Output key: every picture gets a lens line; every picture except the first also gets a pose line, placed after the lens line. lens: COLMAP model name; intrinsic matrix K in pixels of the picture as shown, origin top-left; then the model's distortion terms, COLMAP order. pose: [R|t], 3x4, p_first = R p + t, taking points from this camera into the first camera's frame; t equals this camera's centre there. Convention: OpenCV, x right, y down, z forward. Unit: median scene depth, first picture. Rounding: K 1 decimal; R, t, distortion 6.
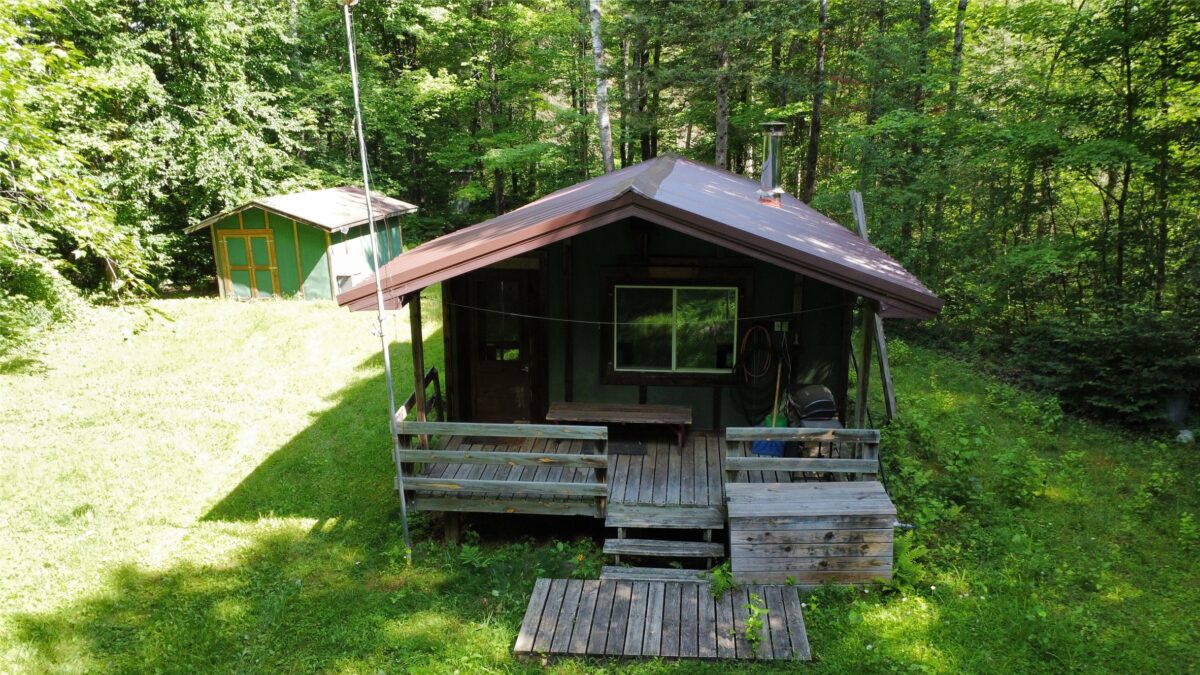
lens RADIAL K [[891.7, 0, 604.2], [0, 891.7, 334.7], [0, 0, 1]] dist [0.003992, -0.001393]
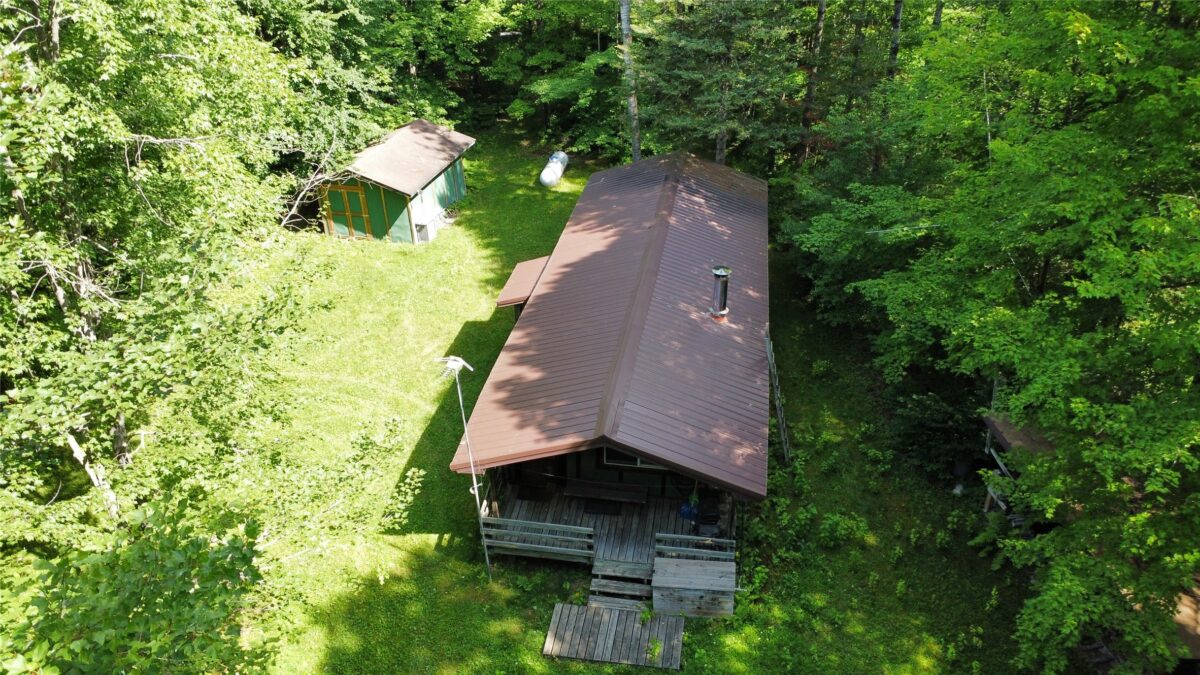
lens RADIAL K [[891.7, 0, 597.3], [0, 891.7, 340.4], [0, 0, 1]] dist [0.003992, -0.001393]
pose [[0.997646, 0.032764, -0.060236, 0.099089], [-0.013035, 0.953062, 0.302494, -0.749207], [0.067320, -0.300997, 0.951246, -0.599251]]
